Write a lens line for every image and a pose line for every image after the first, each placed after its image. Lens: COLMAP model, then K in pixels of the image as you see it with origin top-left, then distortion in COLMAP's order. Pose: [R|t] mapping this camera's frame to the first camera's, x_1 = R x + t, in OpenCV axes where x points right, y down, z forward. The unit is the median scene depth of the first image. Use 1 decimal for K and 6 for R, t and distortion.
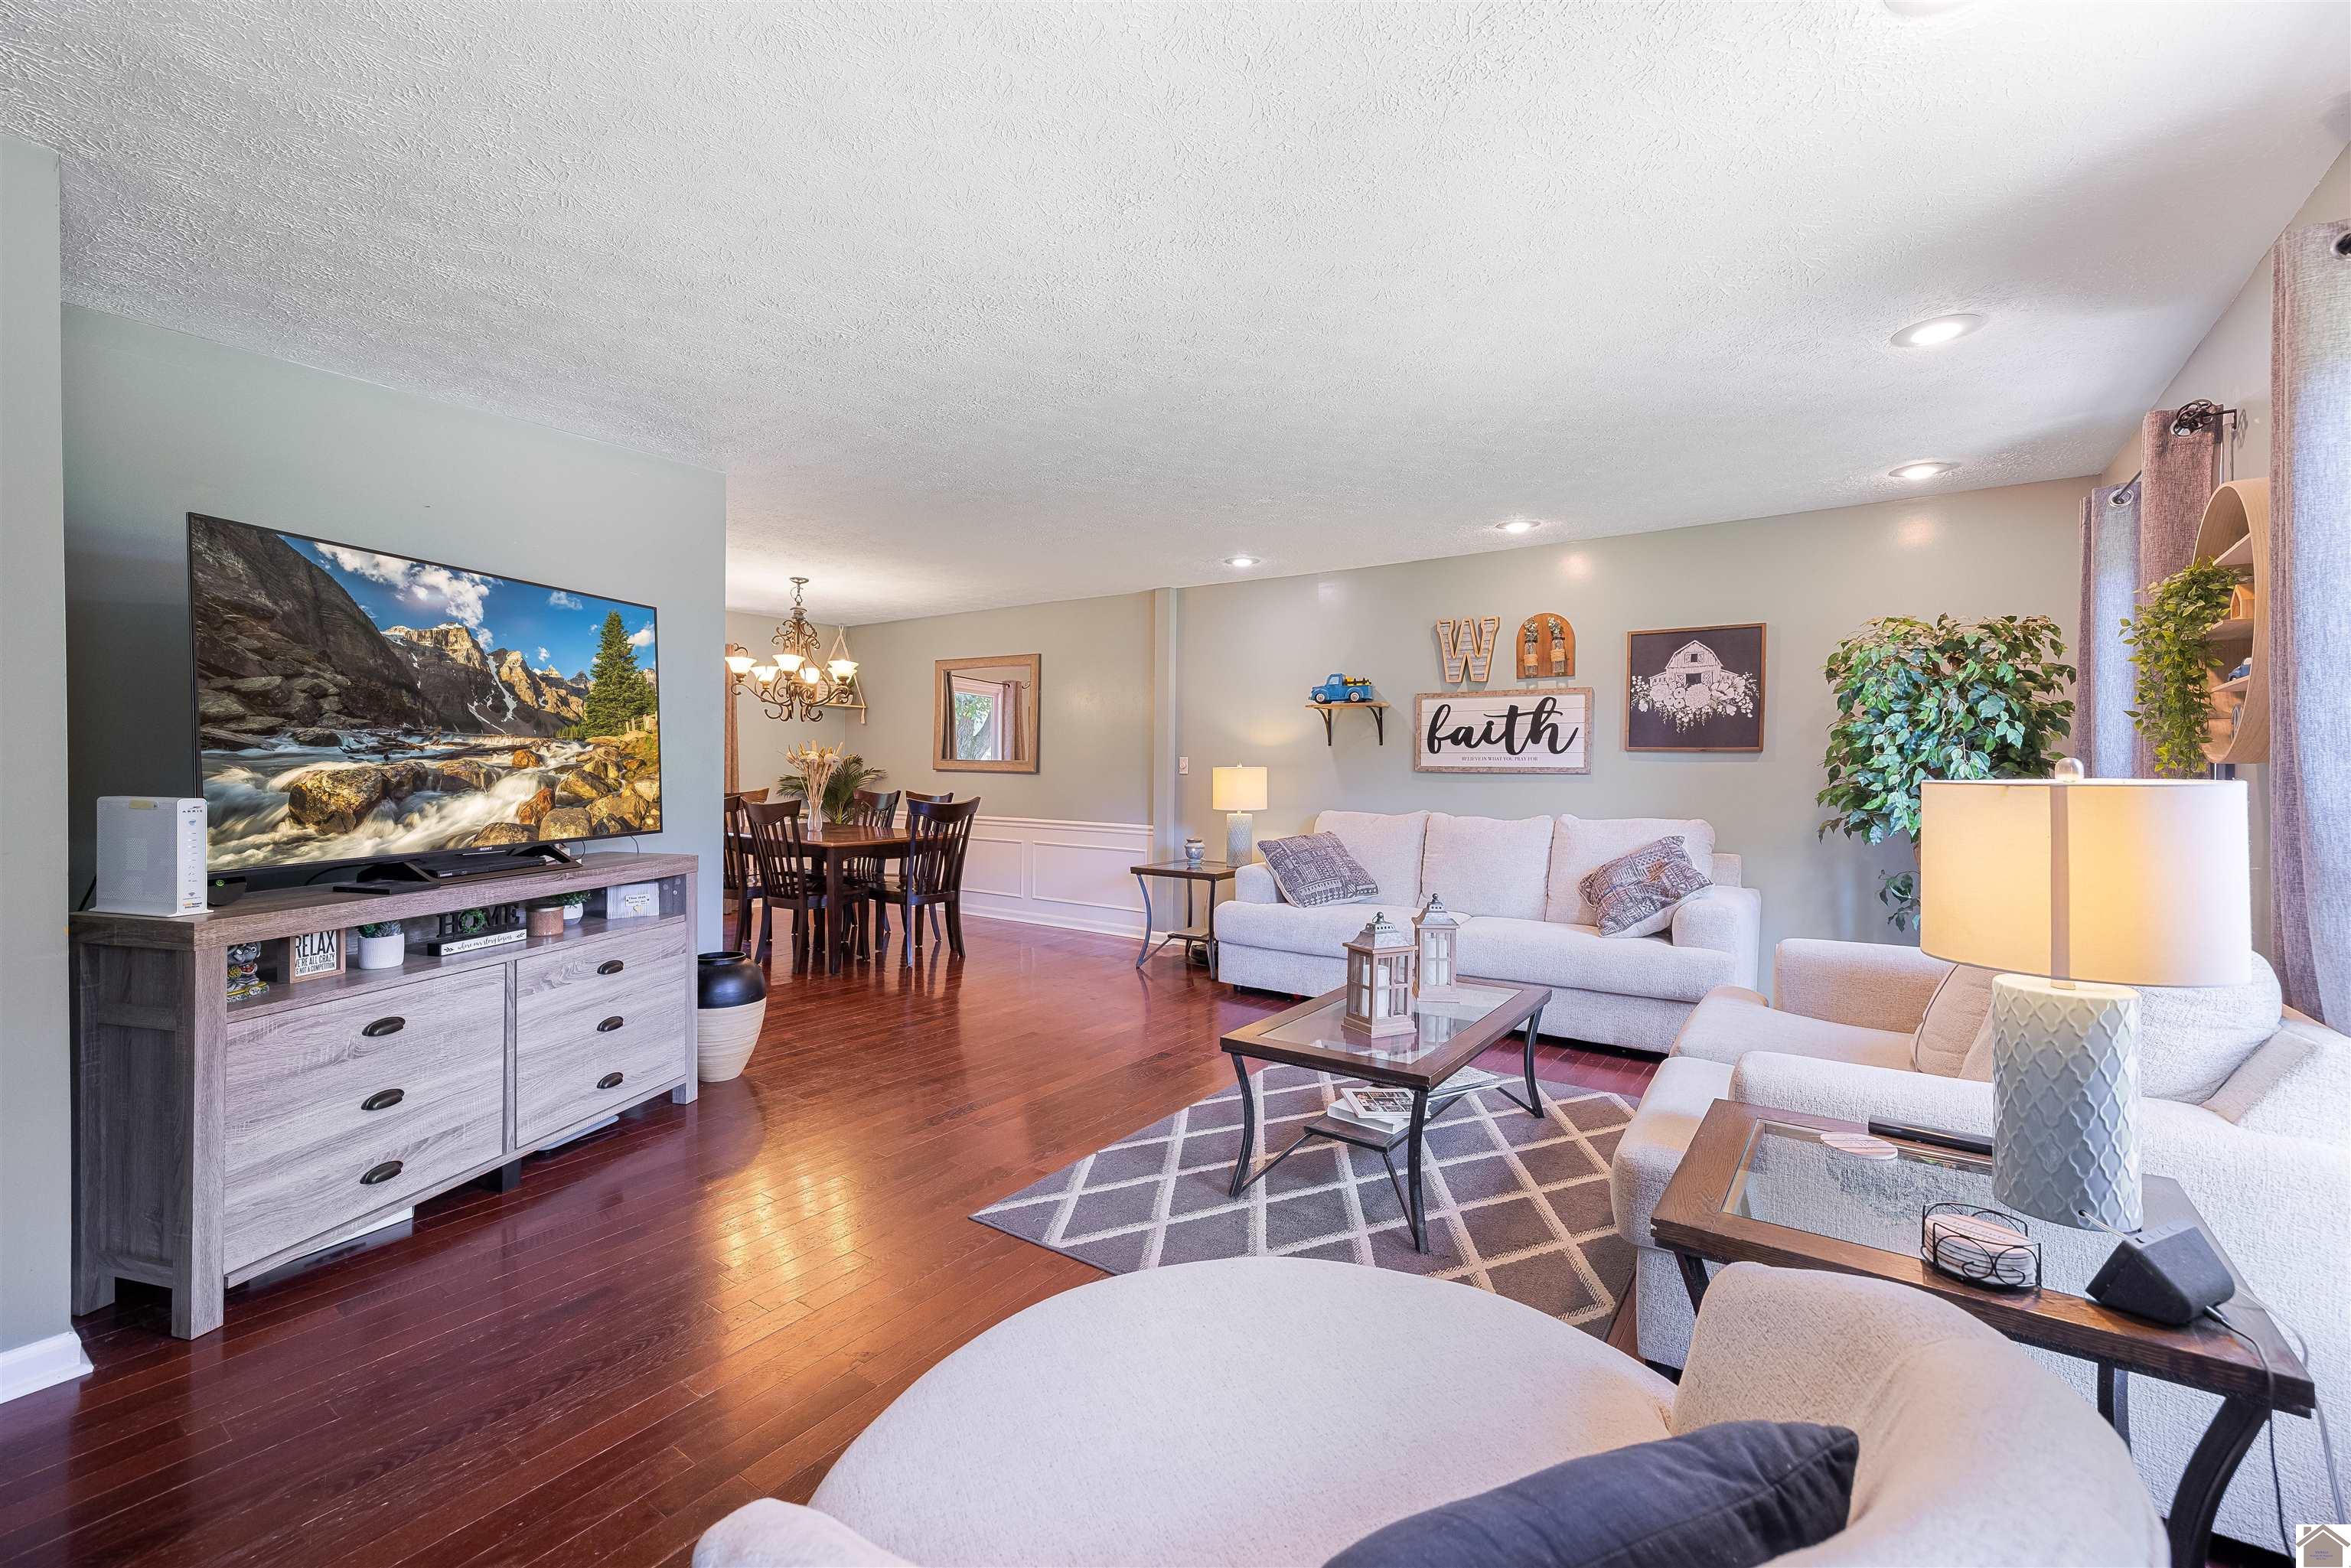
lens RADIAL K [[1011.4, 0, 1175.5], [0, 1011.4, 784.0], [0, 0, 1]] dist [0.003516, 0.000300]
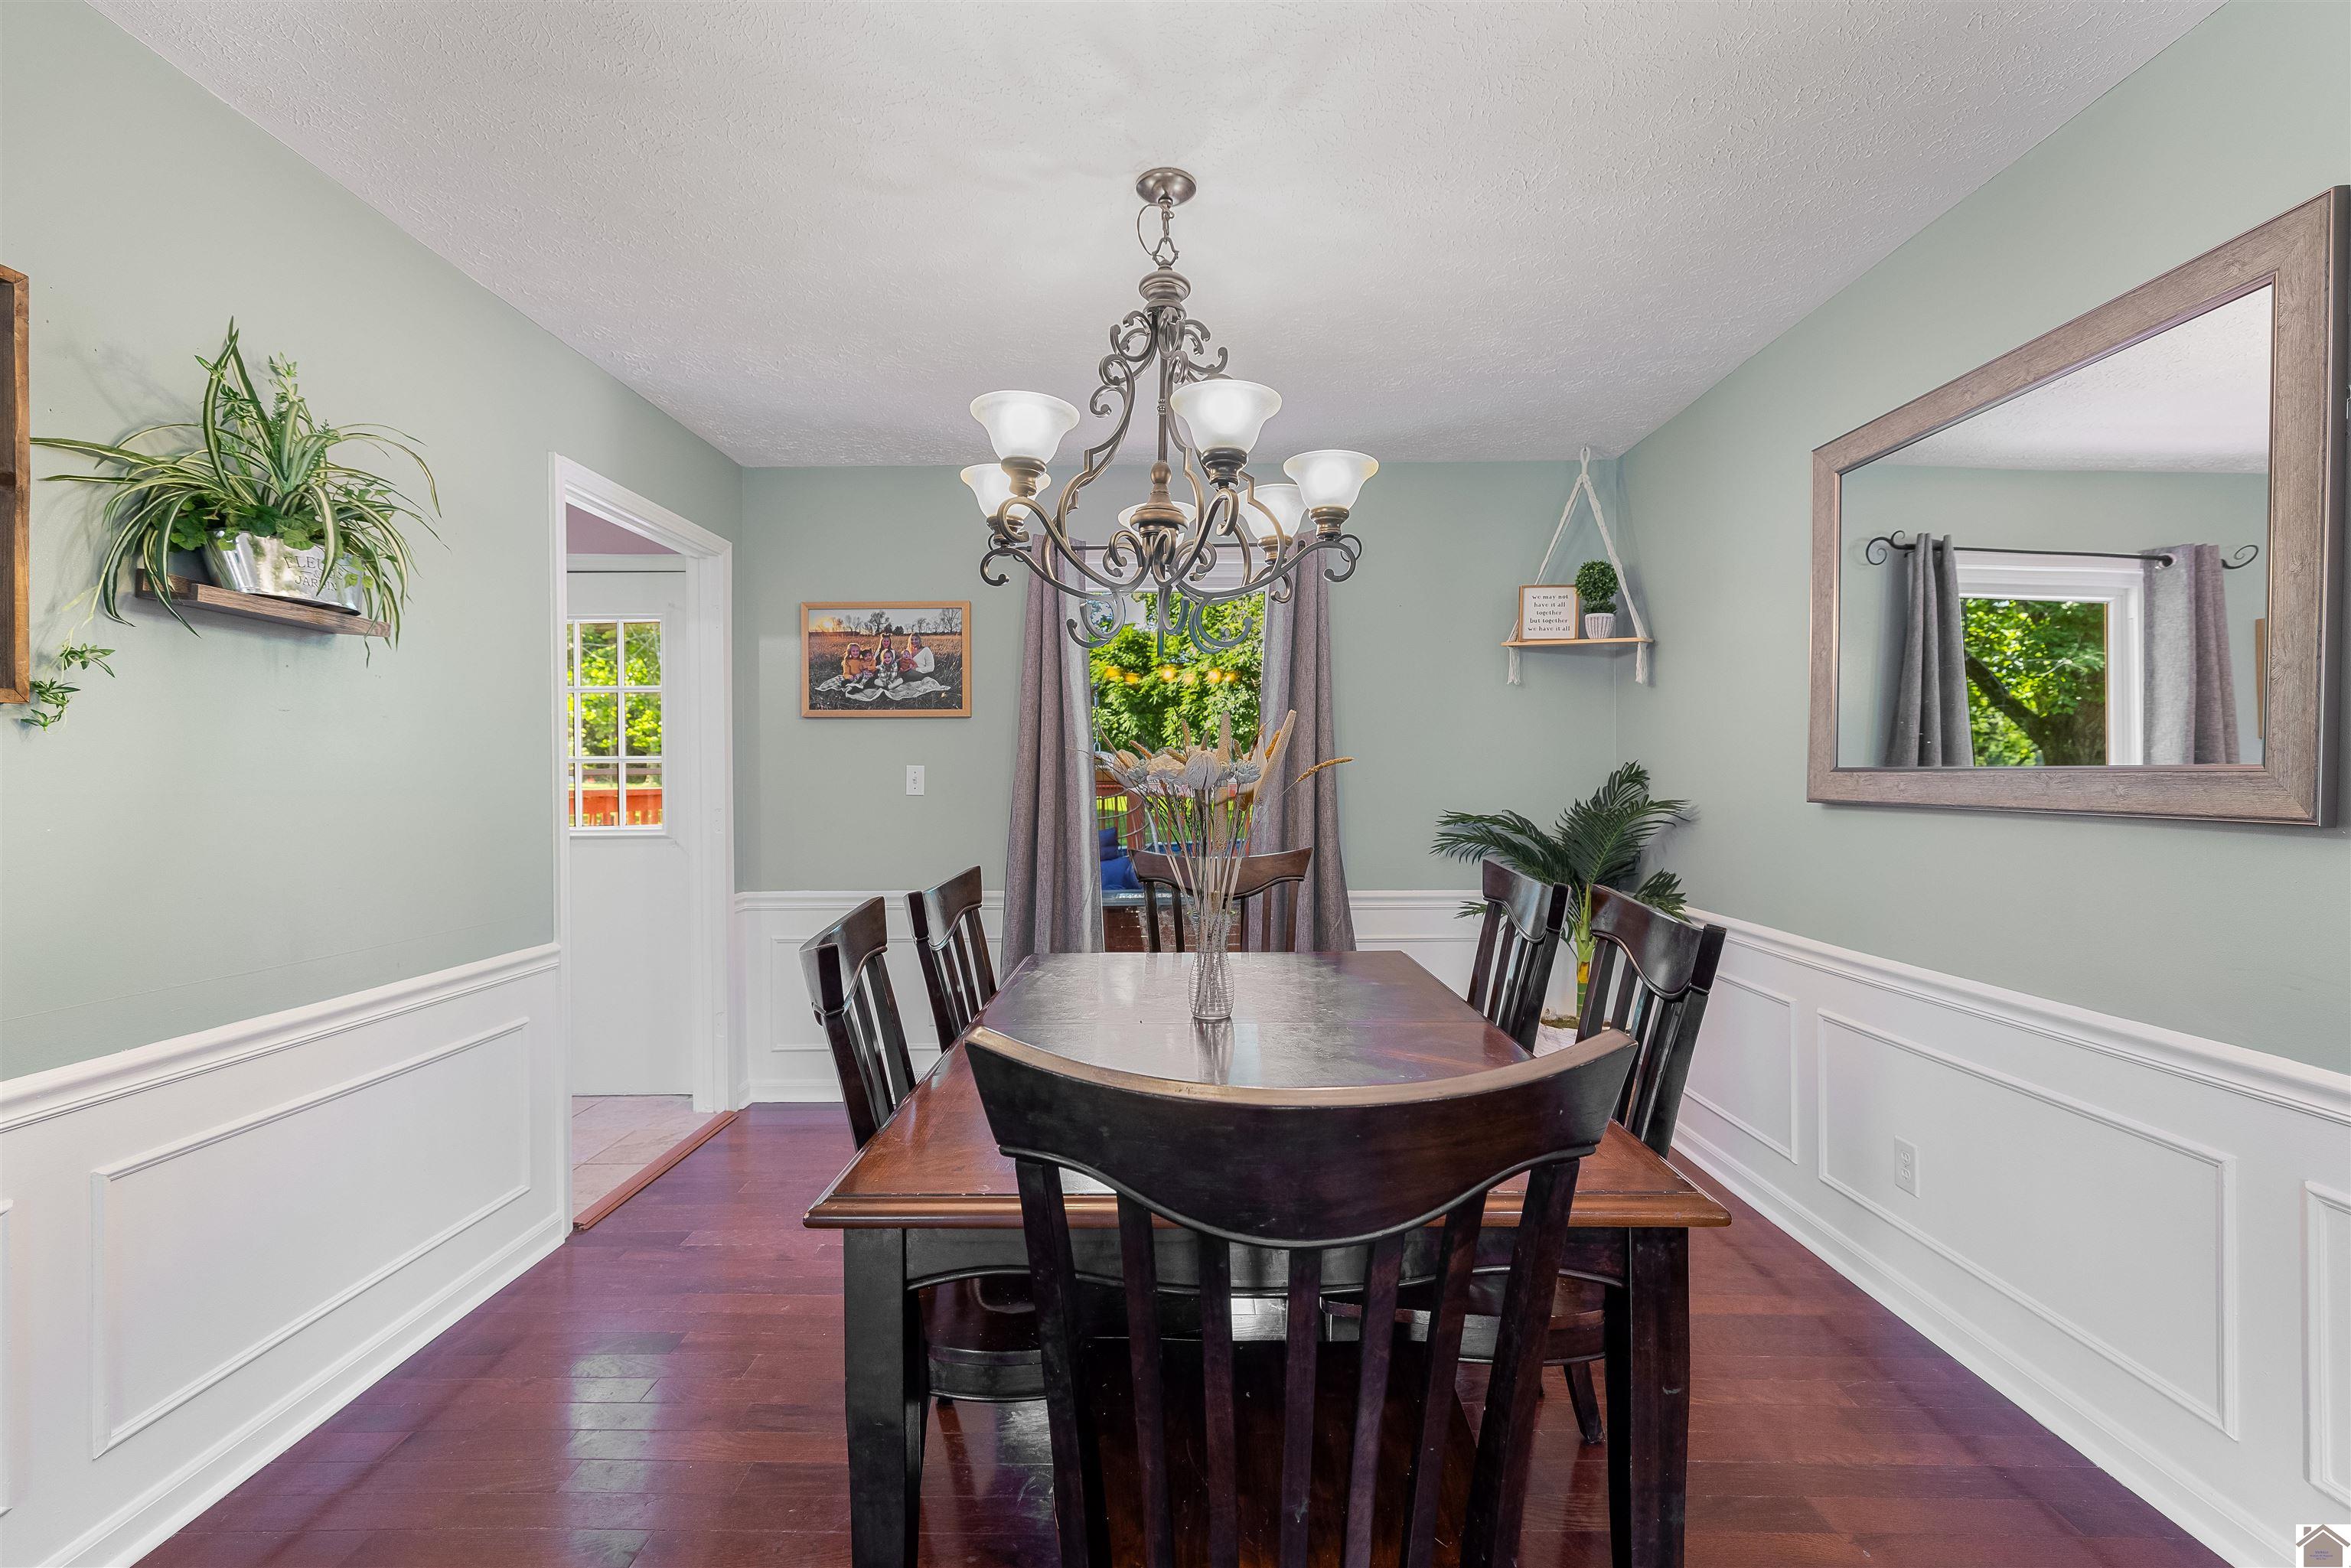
lens RADIAL K [[1011.4, 0, 1175.5], [0, 1011.4, 784.0], [0, 0, 1]] dist [0.003516, 0.000300]
pose [[0.584173, 0.003418, -0.811622, -0.095847], [-0.003383, 0.999993, 0.001776, -0.020059], [0.811622, 0.001708, 0.584180, 0.618988]]
